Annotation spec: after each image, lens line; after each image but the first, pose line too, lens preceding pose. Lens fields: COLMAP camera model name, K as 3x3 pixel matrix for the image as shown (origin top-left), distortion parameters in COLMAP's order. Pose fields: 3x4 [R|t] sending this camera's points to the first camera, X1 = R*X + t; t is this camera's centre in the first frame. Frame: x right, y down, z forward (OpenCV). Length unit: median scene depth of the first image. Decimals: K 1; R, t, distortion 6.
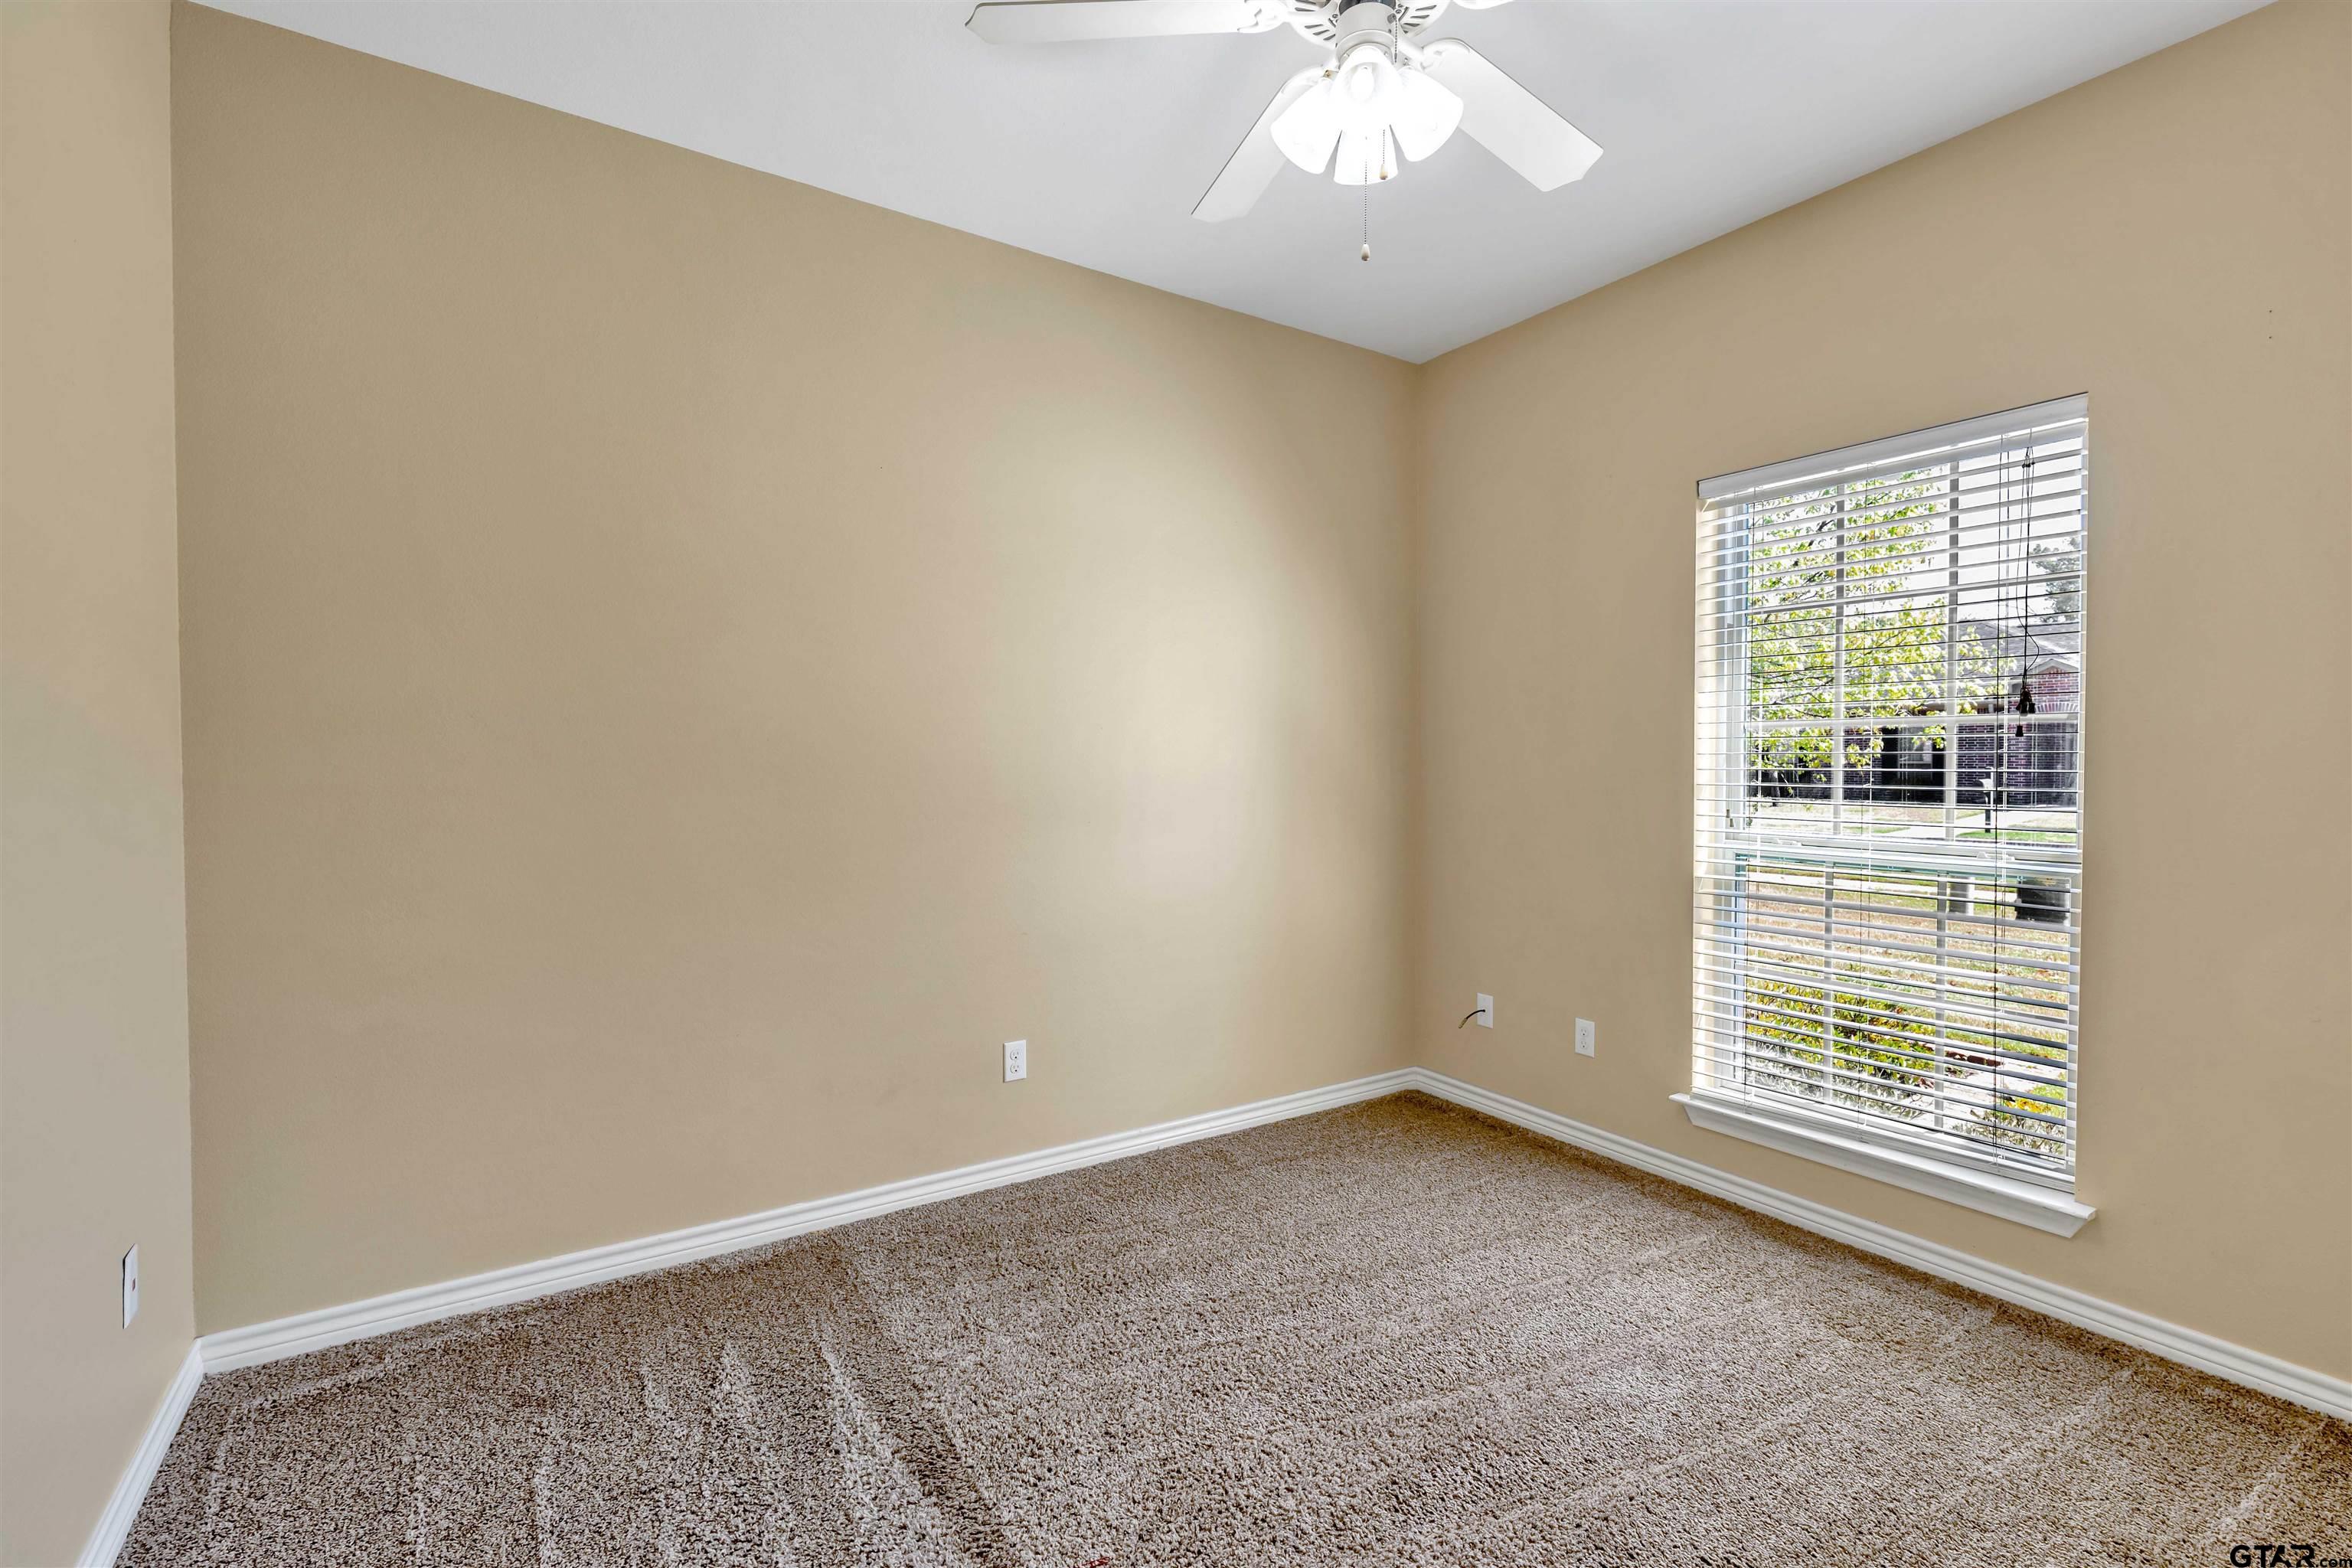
lens RADIAL K [[1045.4, 0, 1176.0], [0, 1045.4, 784.0], [0, 0, 1]] dist [-0.001408, 0.000088]
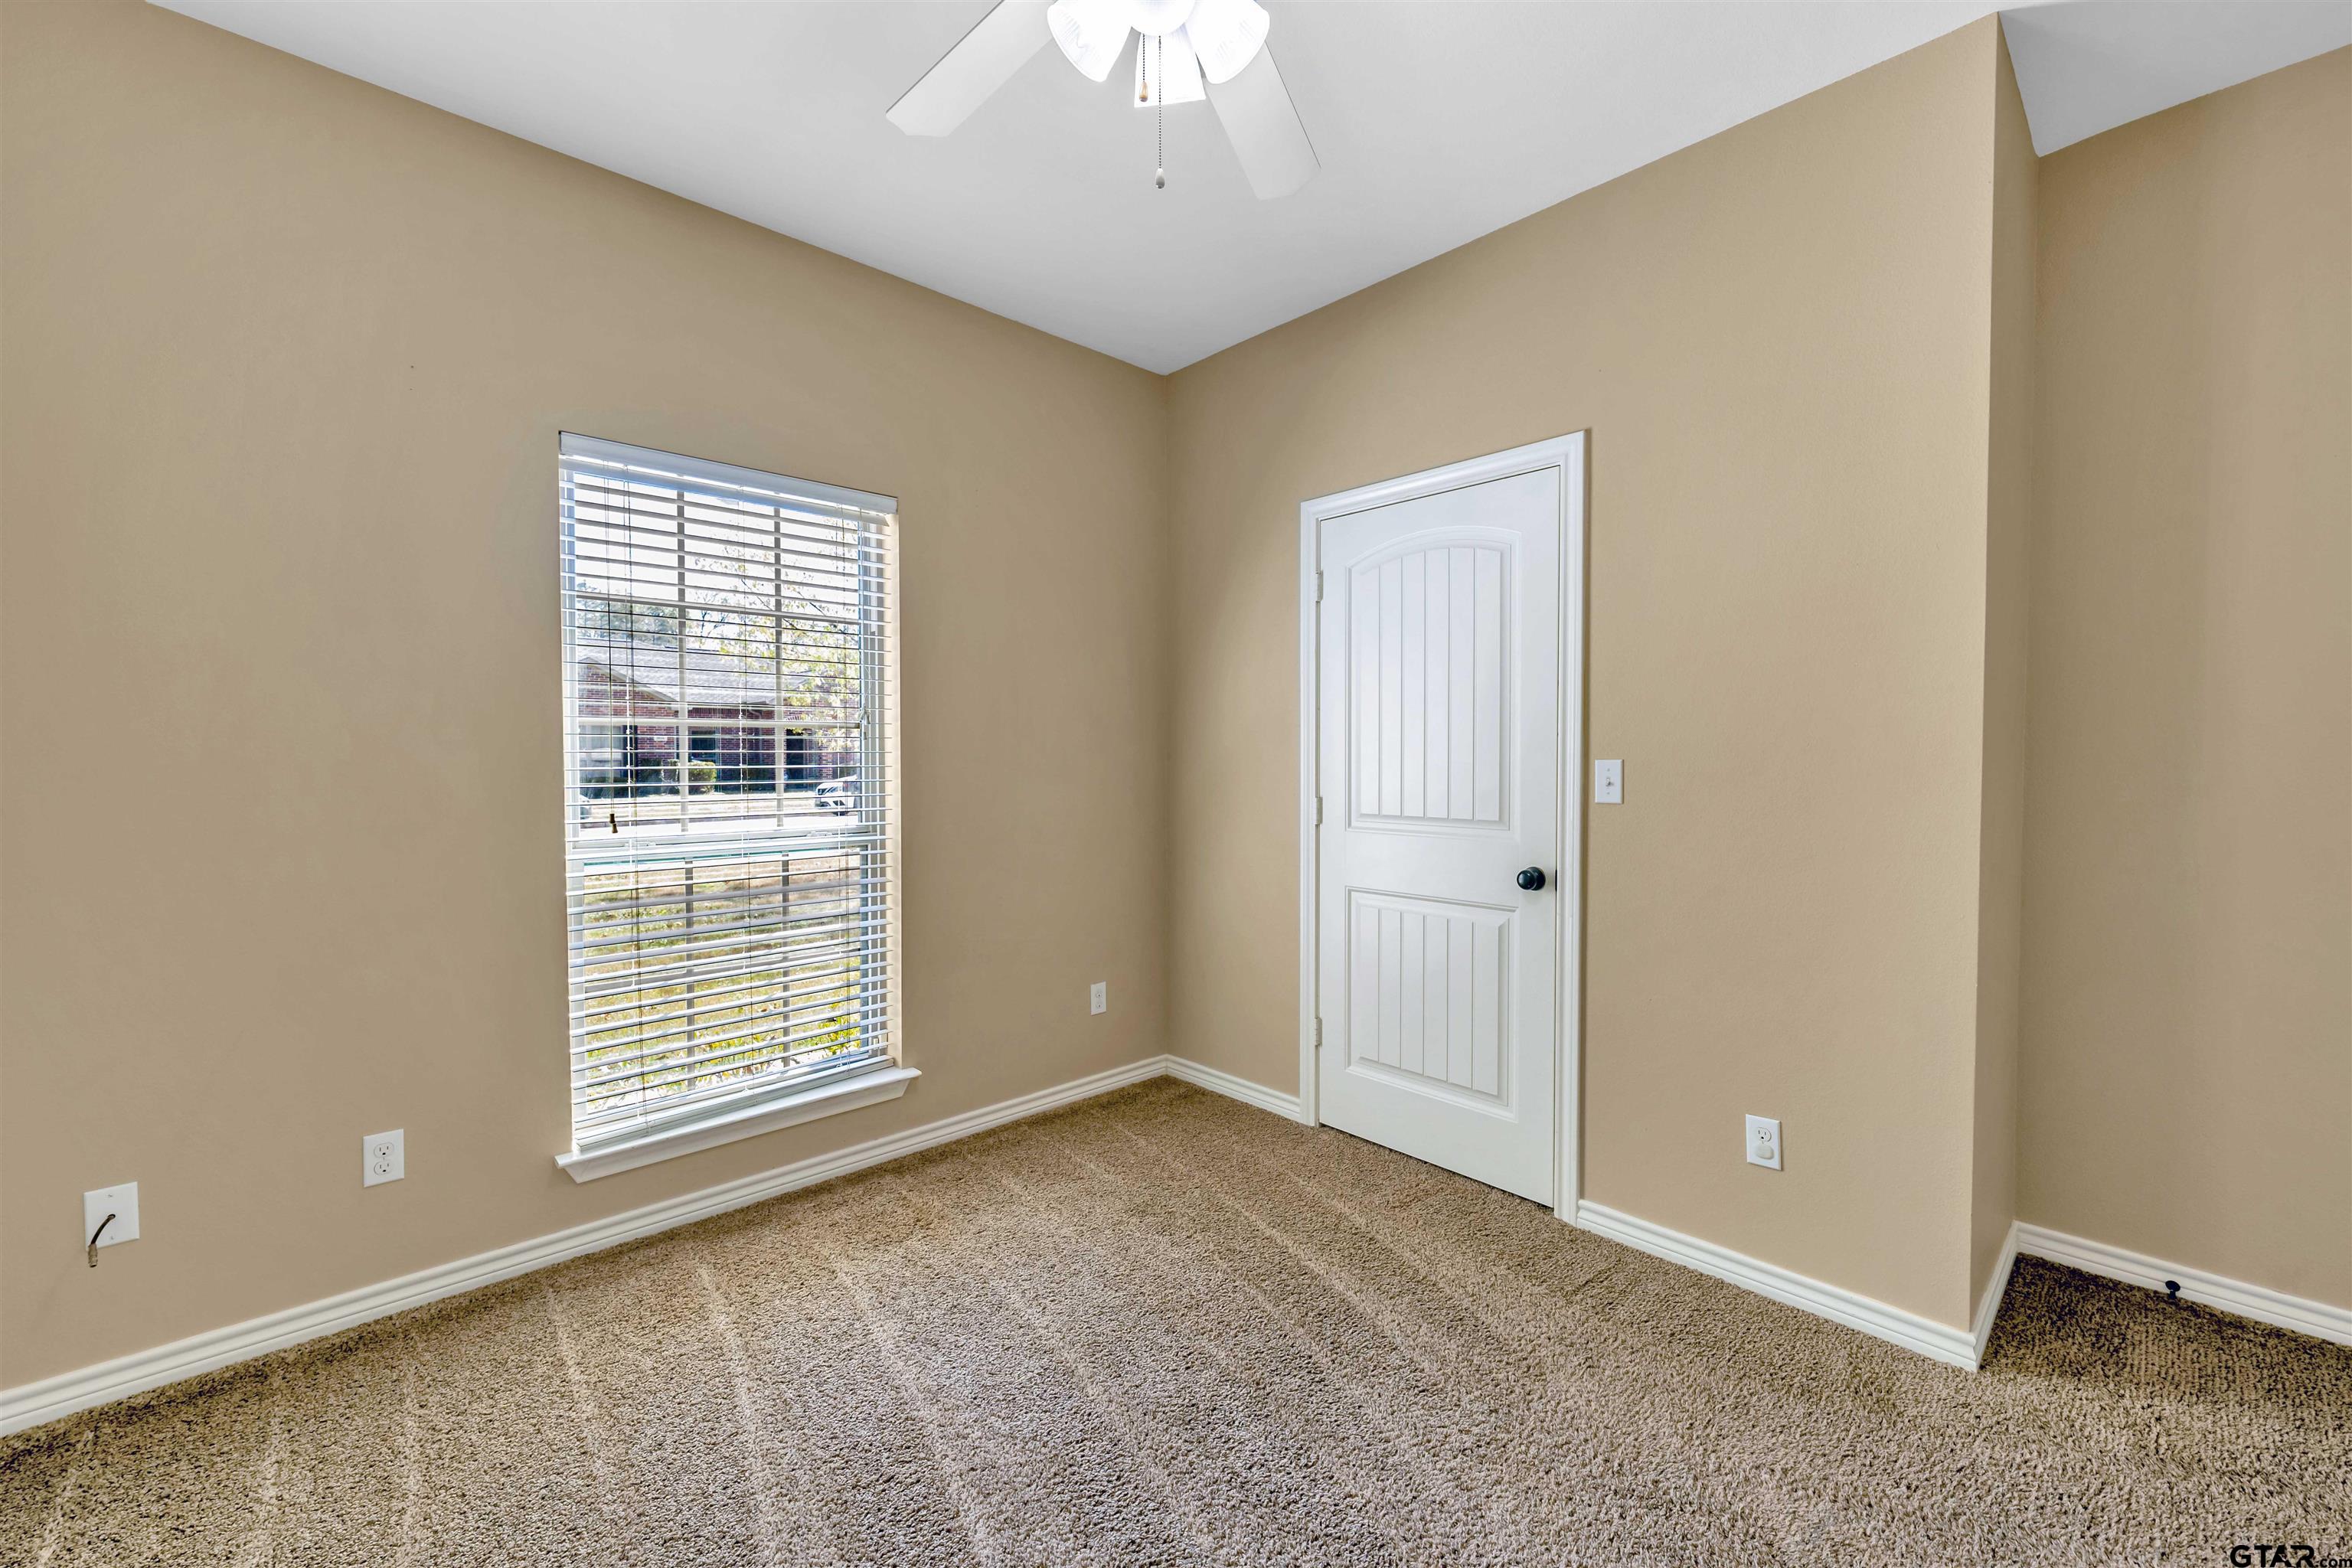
lens RADIAL K [[947.1, 0, 1176.0], [0, 947.1, 784.0], [0, 0, 1]] dist [-0.000938, -0.000113]
pose [[-0.172043, -0.030367, 0.984621, -0.390990], [0.024879, 0.999072, 0.035159, -0.019425], [-0.984775, 0.030545, -0.171128, 0.723651]]
